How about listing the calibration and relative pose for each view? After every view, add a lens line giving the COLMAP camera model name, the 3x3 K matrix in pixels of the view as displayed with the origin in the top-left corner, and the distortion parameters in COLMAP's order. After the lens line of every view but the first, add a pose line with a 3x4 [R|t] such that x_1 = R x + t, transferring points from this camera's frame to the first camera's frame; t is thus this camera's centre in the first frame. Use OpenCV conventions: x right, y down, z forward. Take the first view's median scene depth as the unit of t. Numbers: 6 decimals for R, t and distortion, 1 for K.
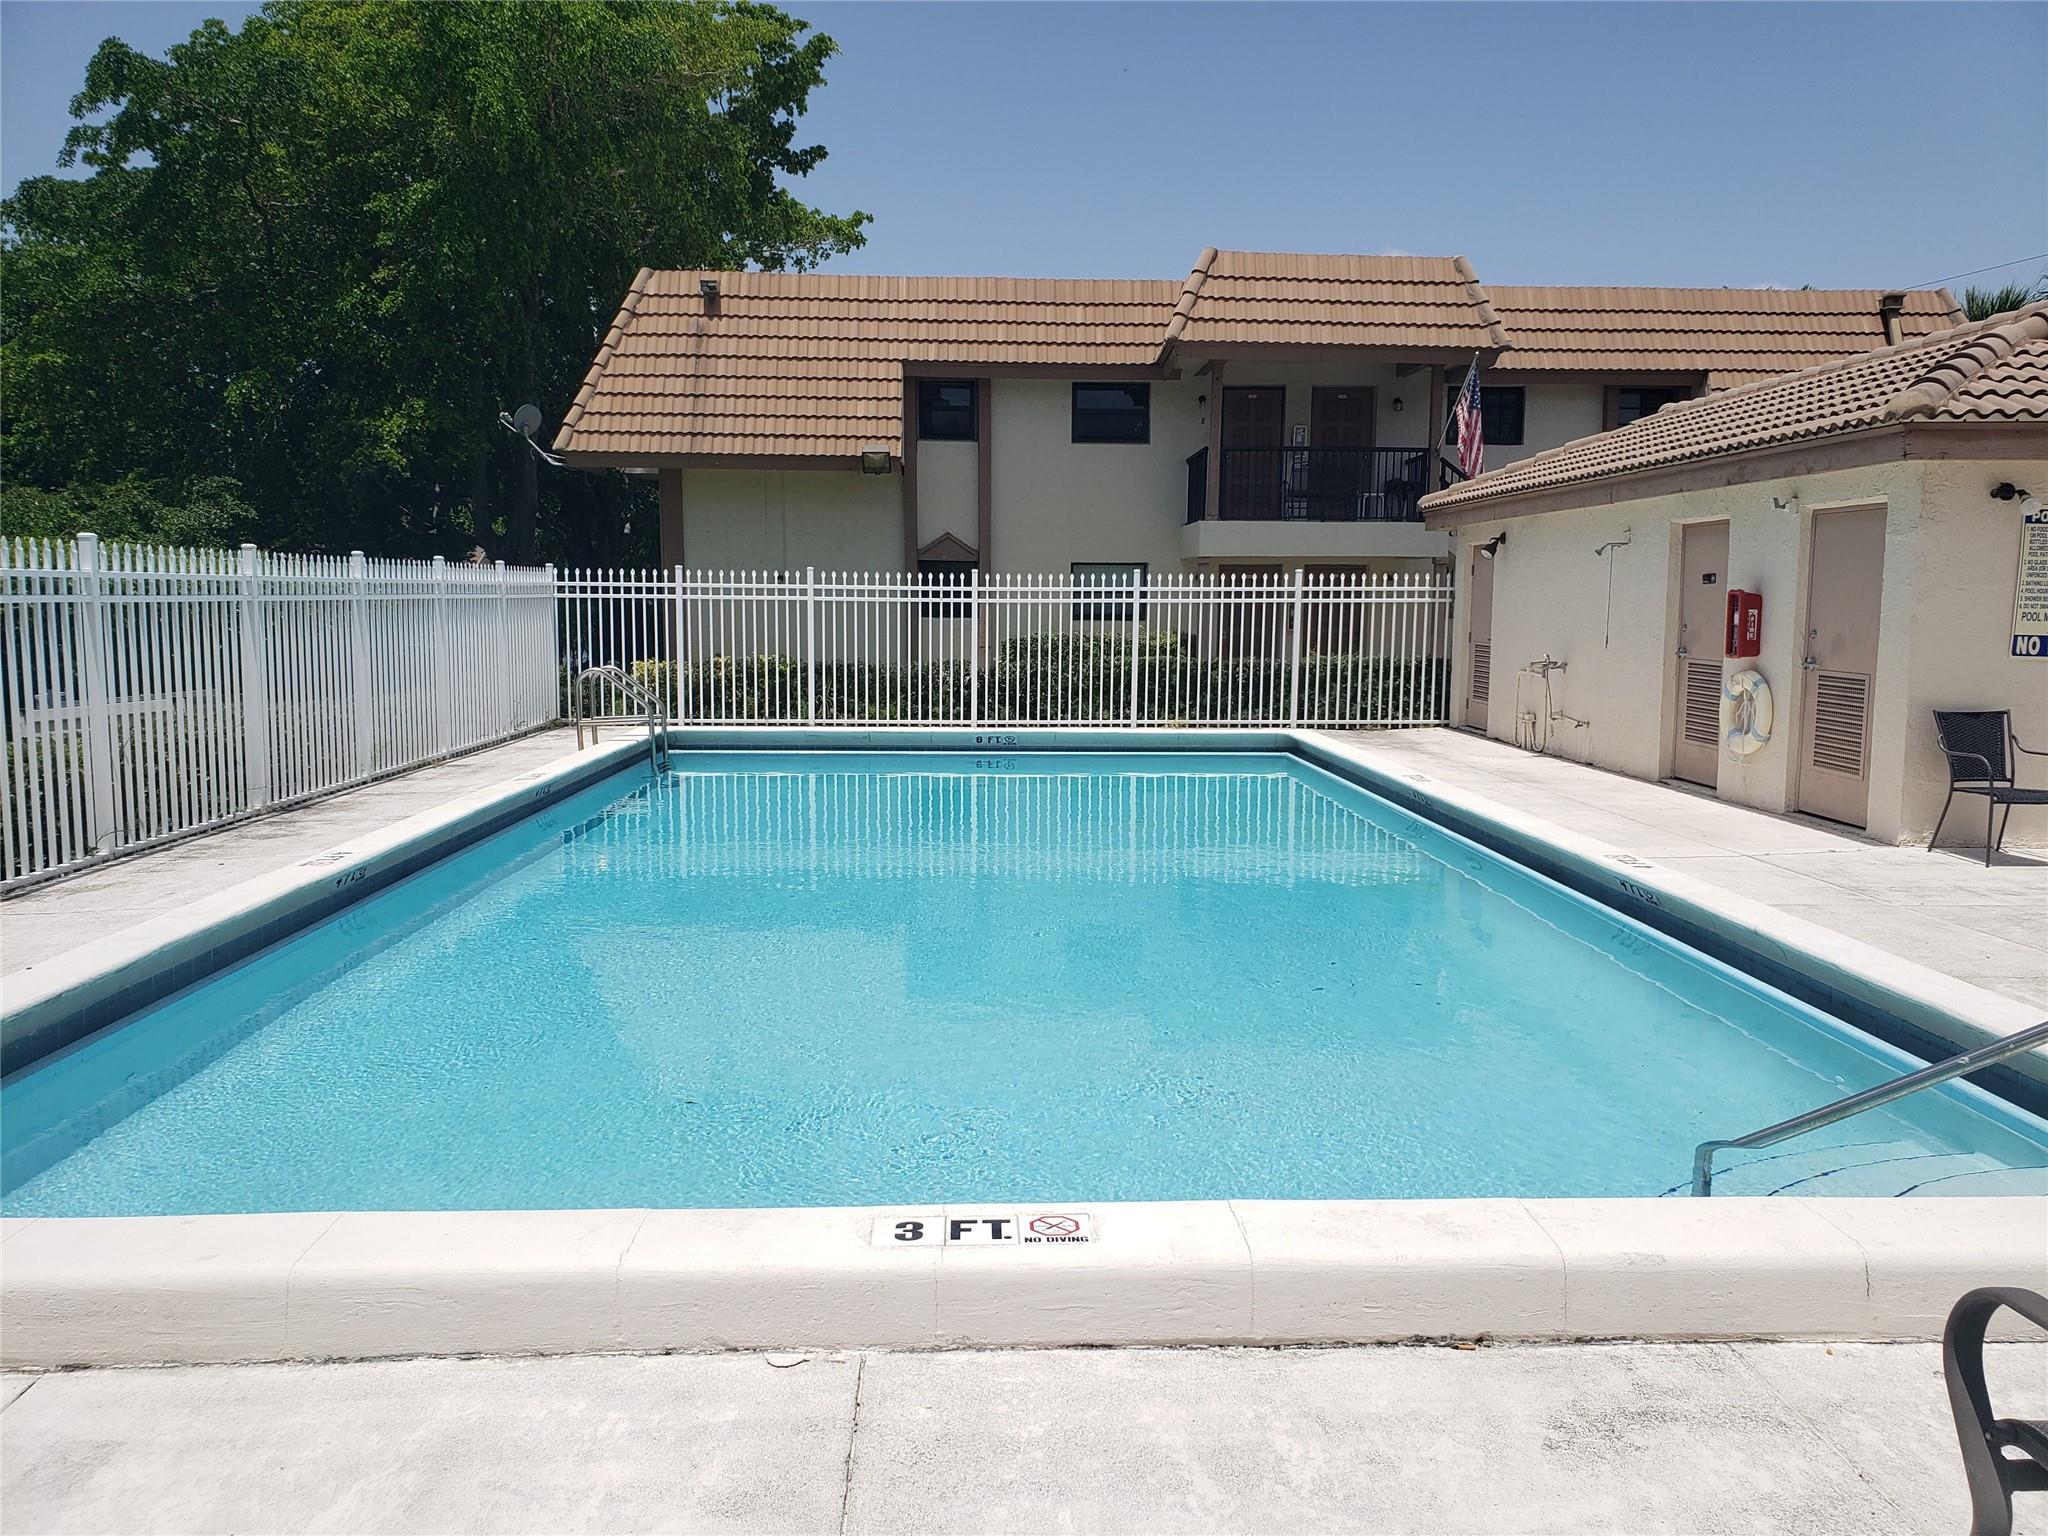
lens RADIAL K [[1595.5, 0, 1024.0], [0, 1595.5, 768.0], [0, 0, 1]] dist [0.040791, 0.001400]
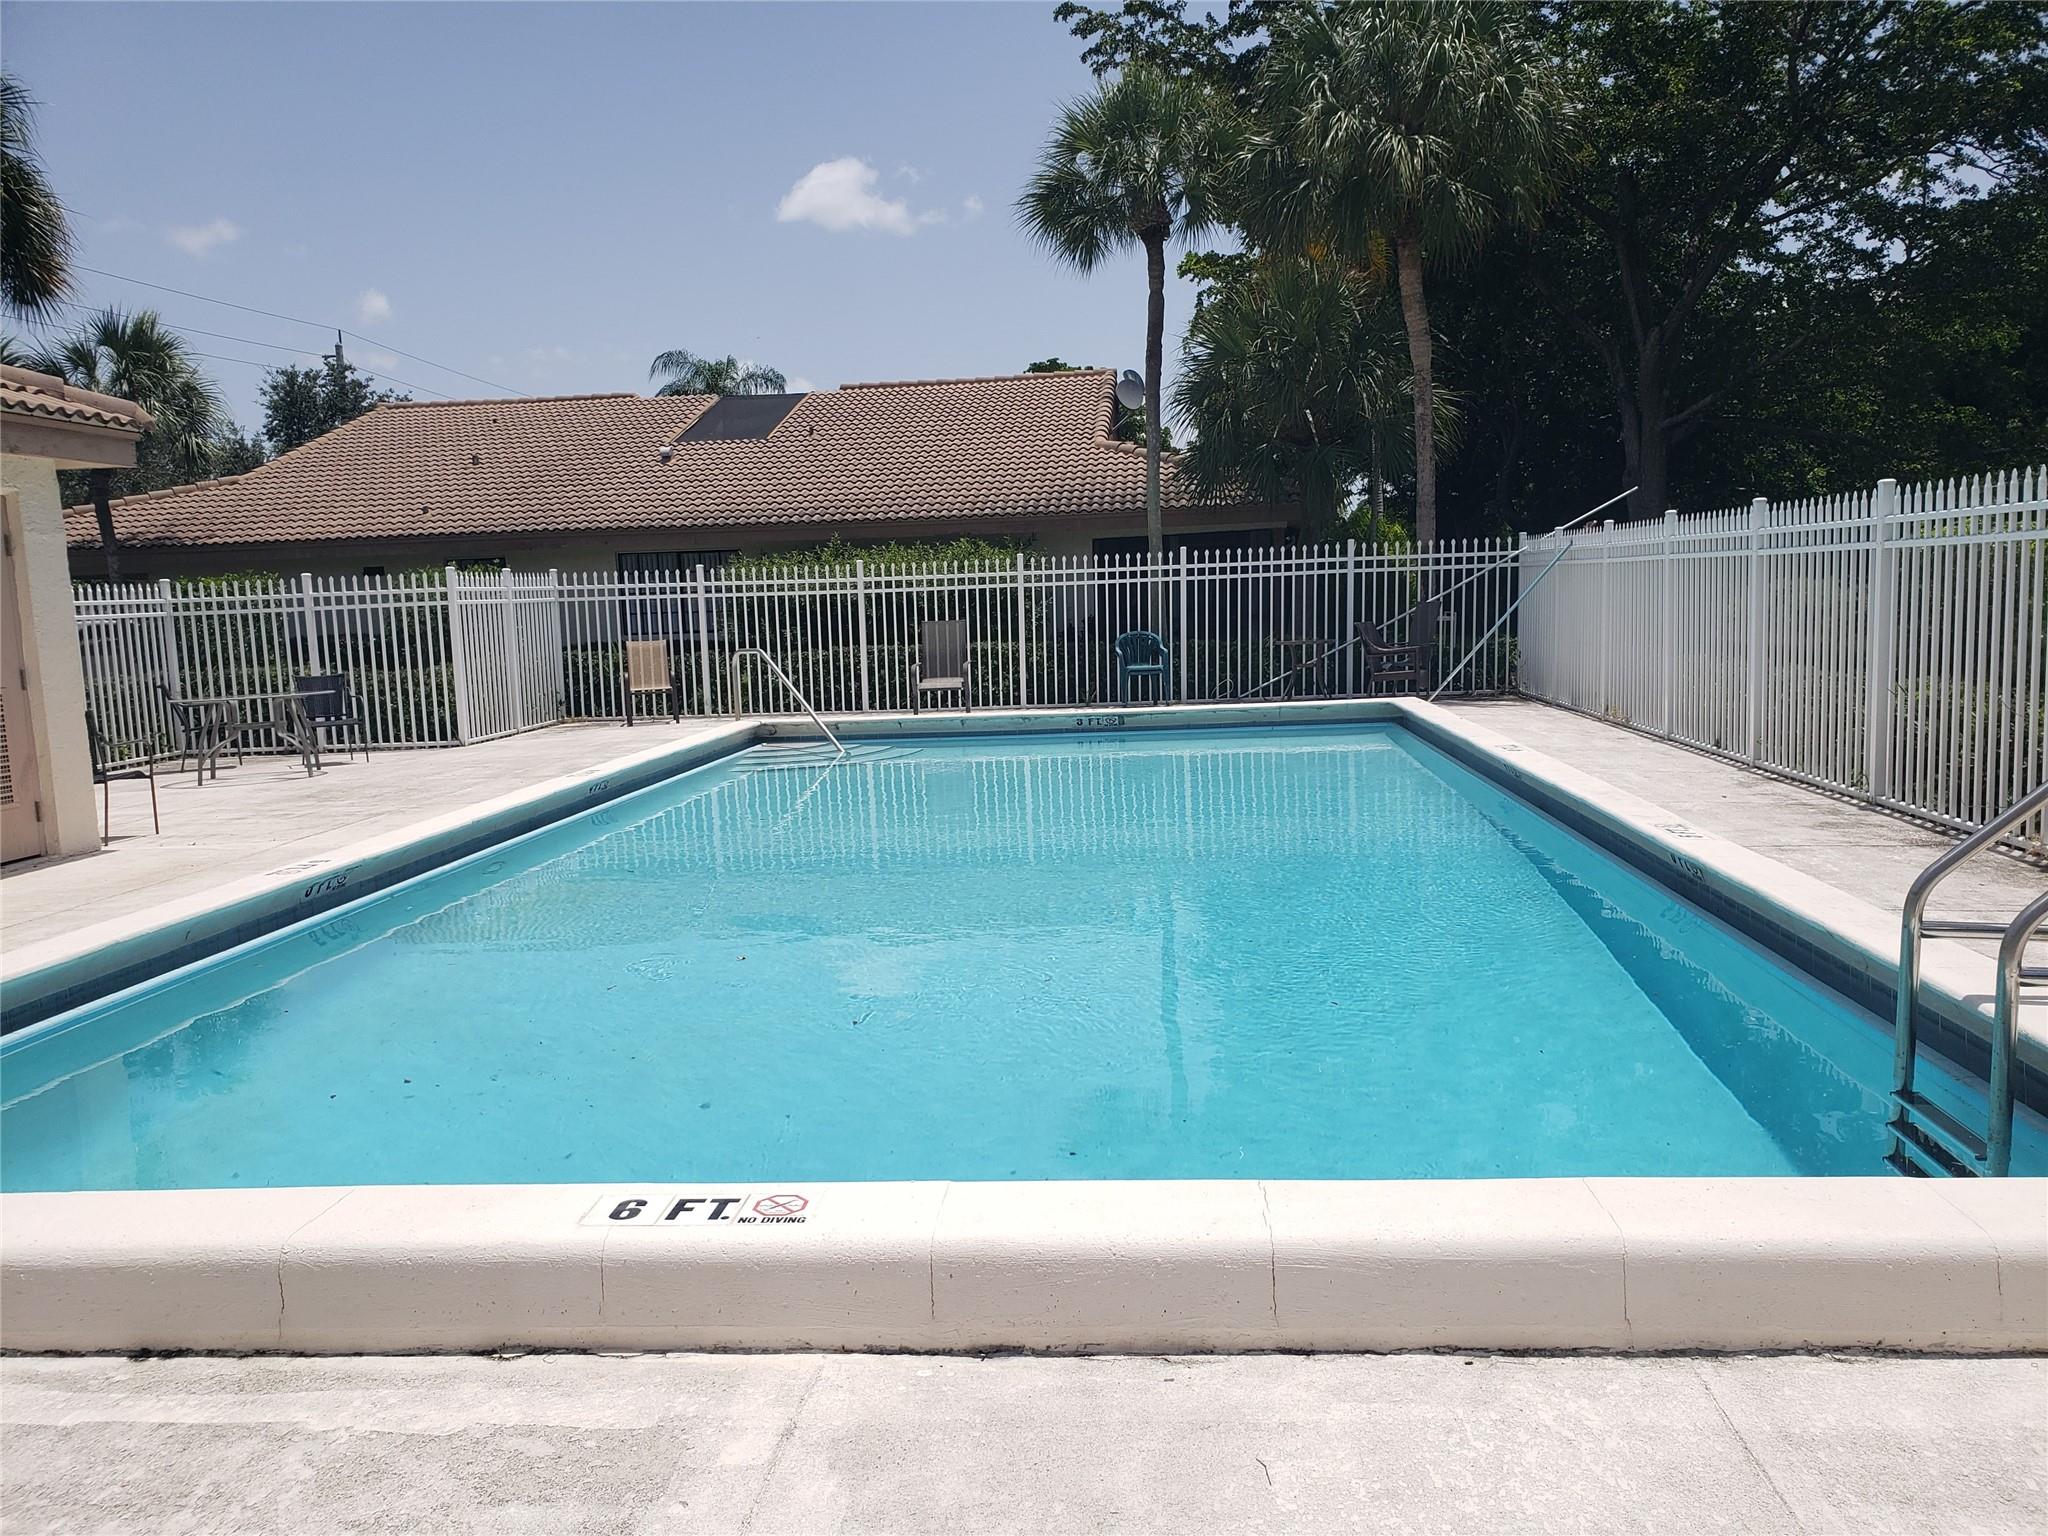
lens RADIAL K [[1595.5, 0, 1024.0], [0, 1595.5, 768.0], [0, 0, 1]] dist [0.040791, 0.001400]
pose [[0.990683, -0.026415, -0.133605, 0.209672], [0.028054, 0.999552, 0.010401, -0.000438], [0.133271, -0.014052, 0.990980, 0.004856]]
